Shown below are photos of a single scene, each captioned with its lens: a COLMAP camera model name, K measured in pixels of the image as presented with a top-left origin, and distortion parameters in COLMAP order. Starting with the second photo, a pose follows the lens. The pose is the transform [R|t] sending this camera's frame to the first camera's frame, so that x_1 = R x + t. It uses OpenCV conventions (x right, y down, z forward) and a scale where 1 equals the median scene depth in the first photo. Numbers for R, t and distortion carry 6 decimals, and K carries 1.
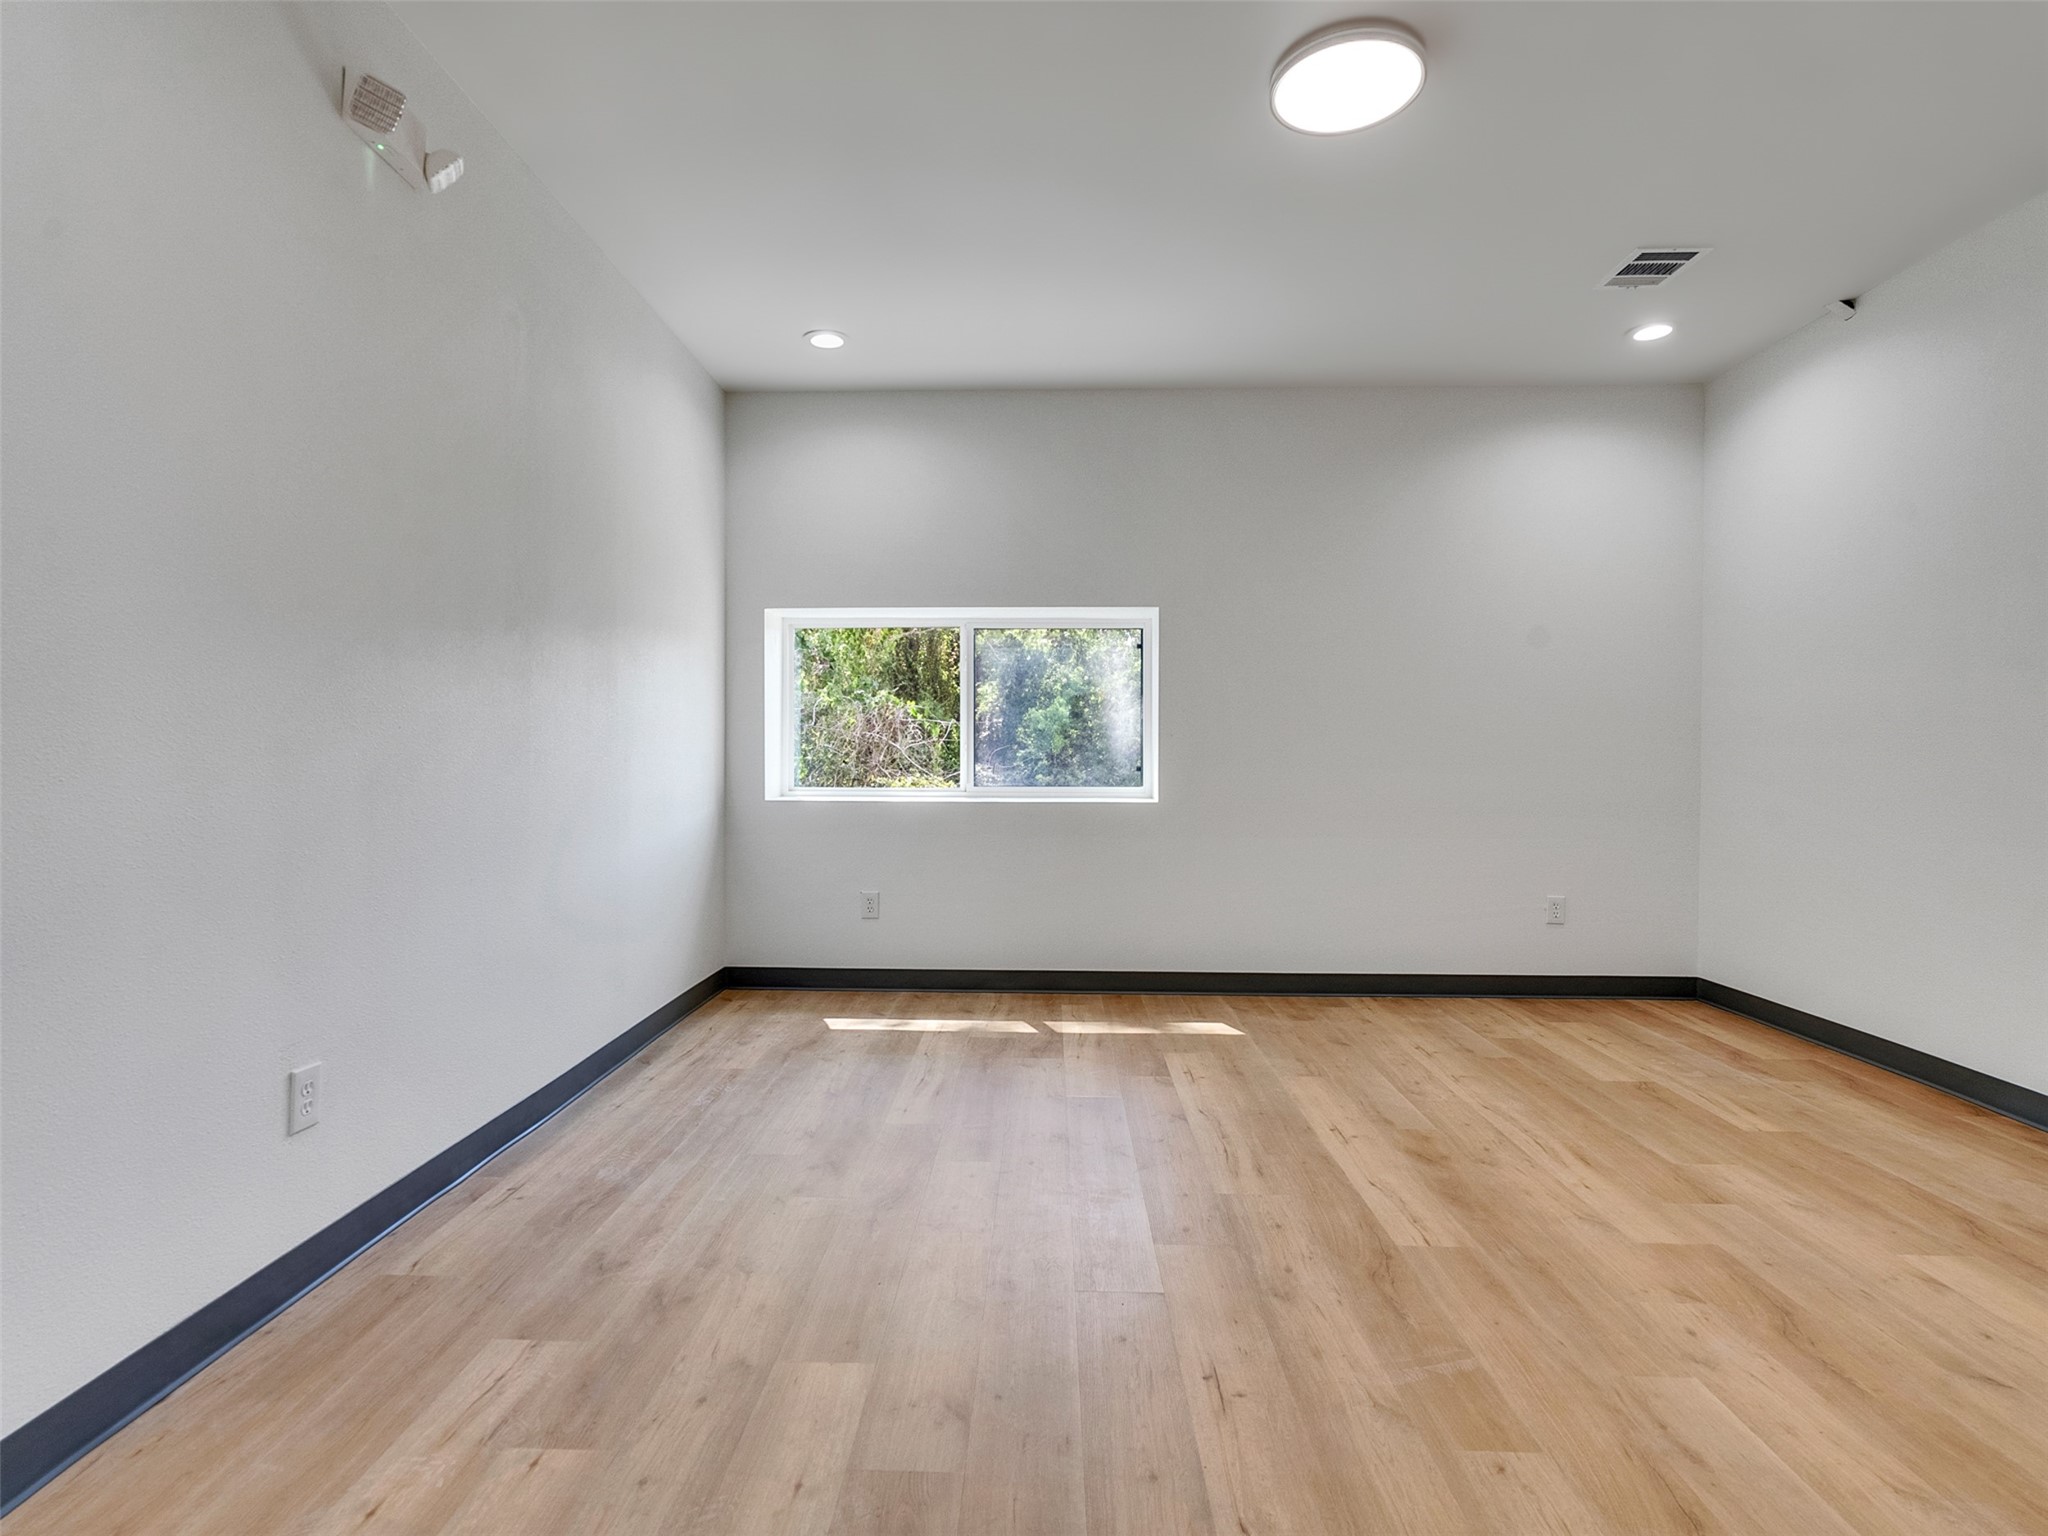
lens RADIAL K [[1038.4, 0, 1024.2], [0, 1038.4, 764.3], [0, 0, 1]] dist [0.040210, 0.000875]
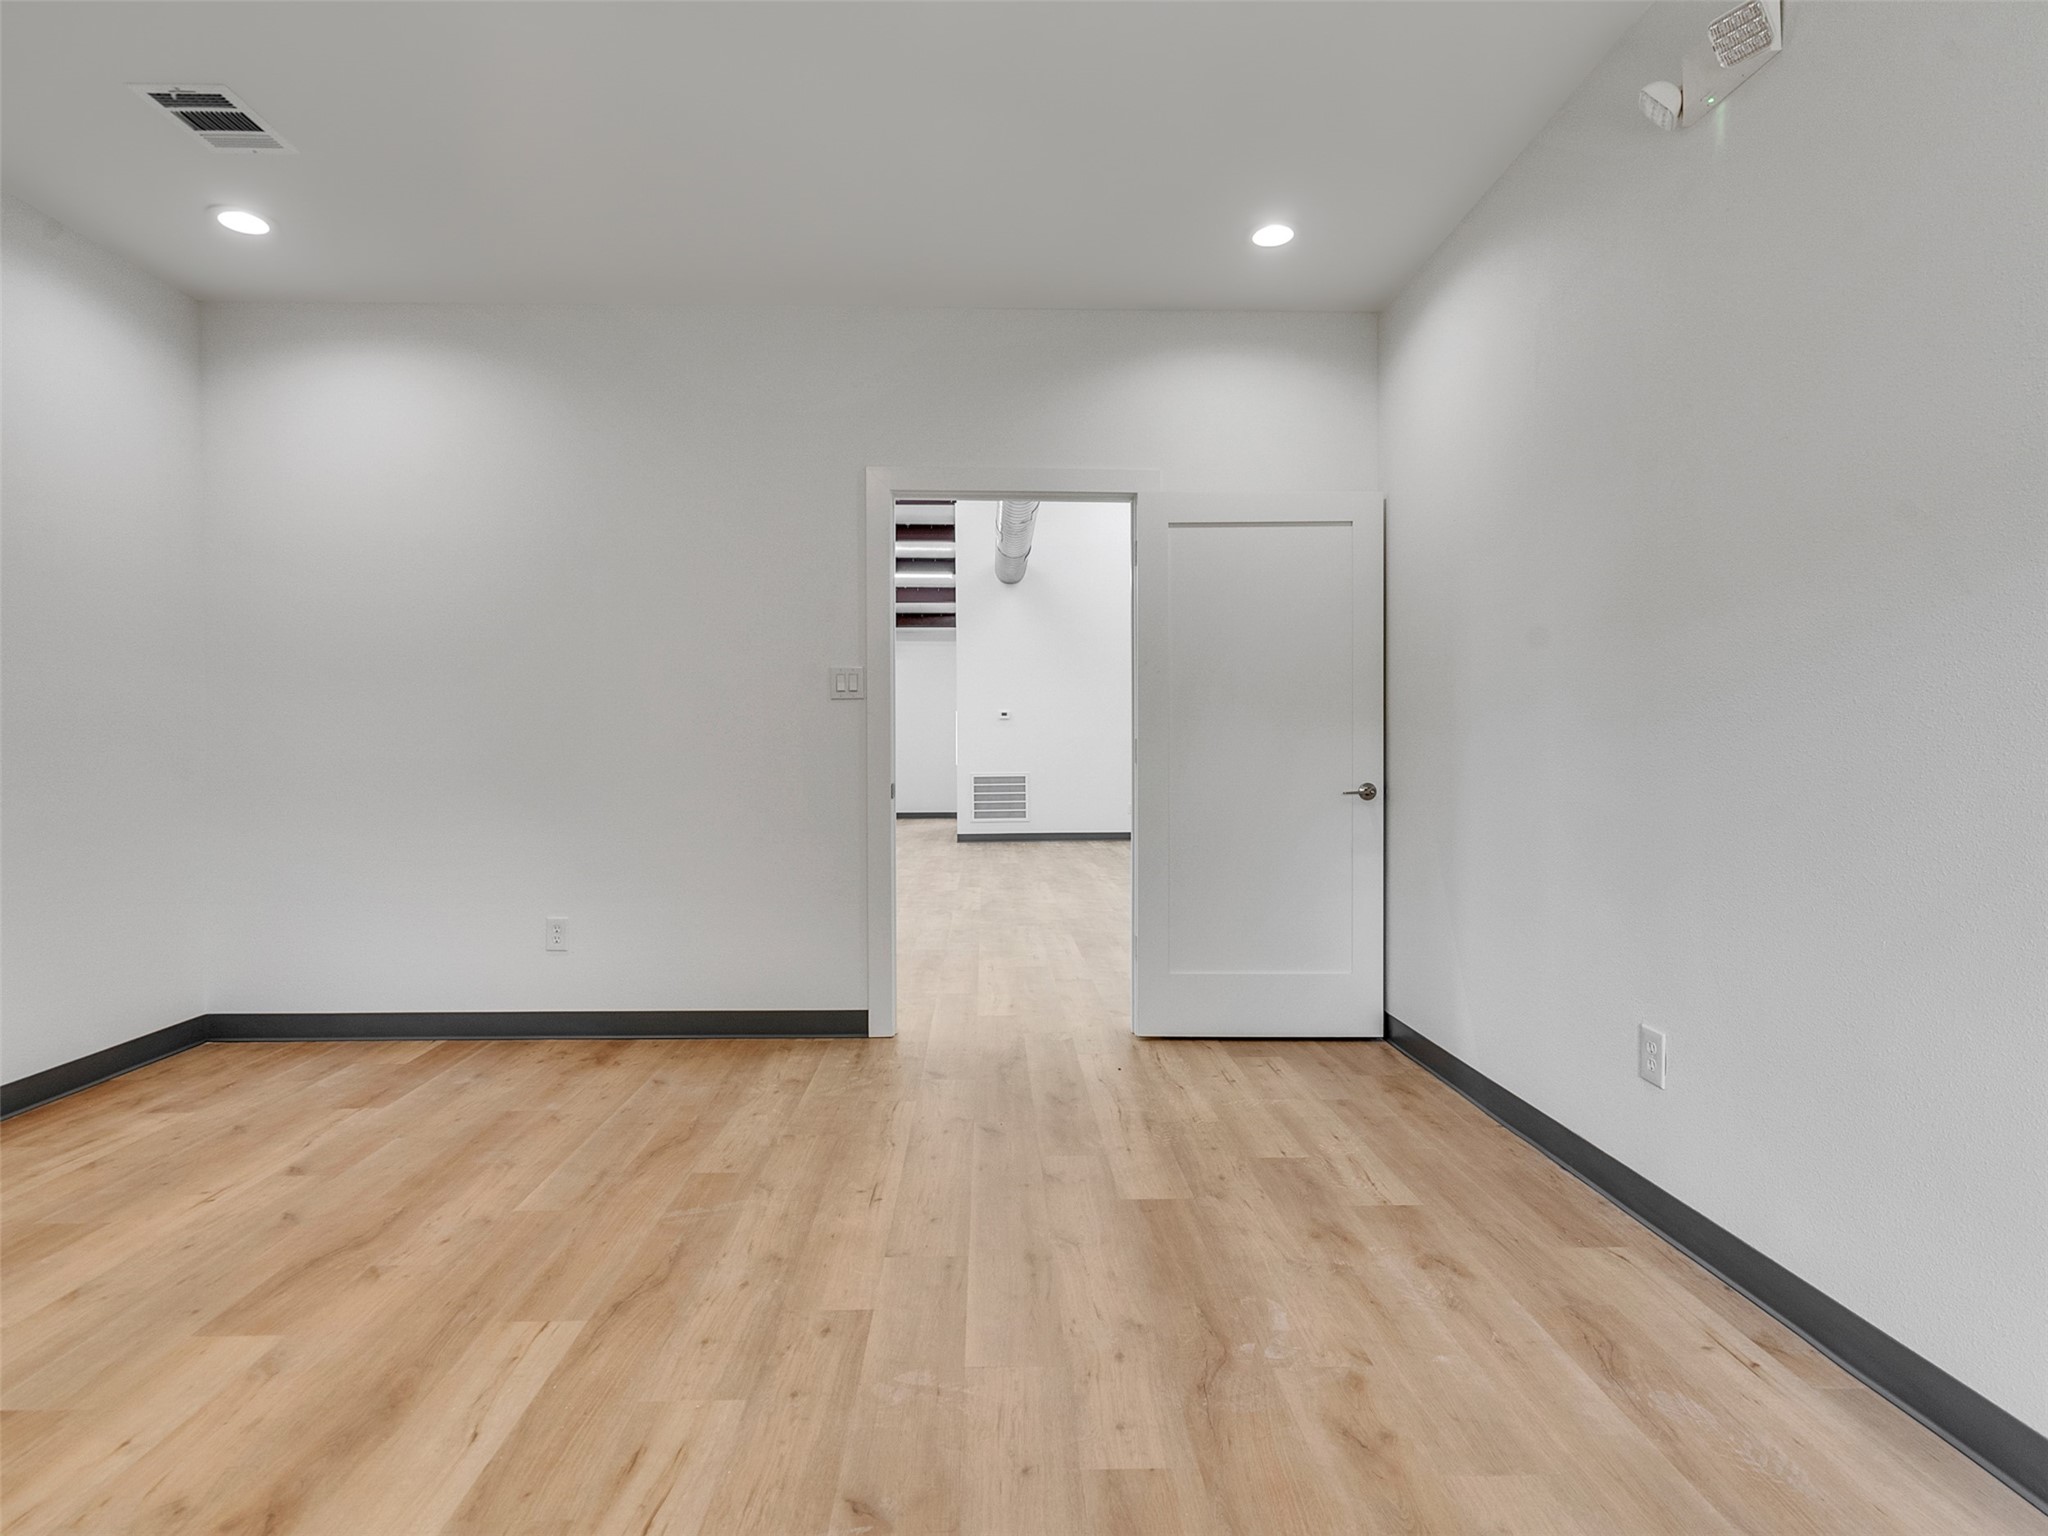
lens RADIAL K [[1038.4, 0, 1023.0], [0, 1038.4, 760.5], [0, 0, 1]] dist [0.040210, 0.000875]
pose [[-0.998238, -0.003325, -0.059252, 0.059127], [-0.004166, 0.999892, 0.014076, -0.013845], [0.059199, 0.014298, -0.998144, 2.081339]]
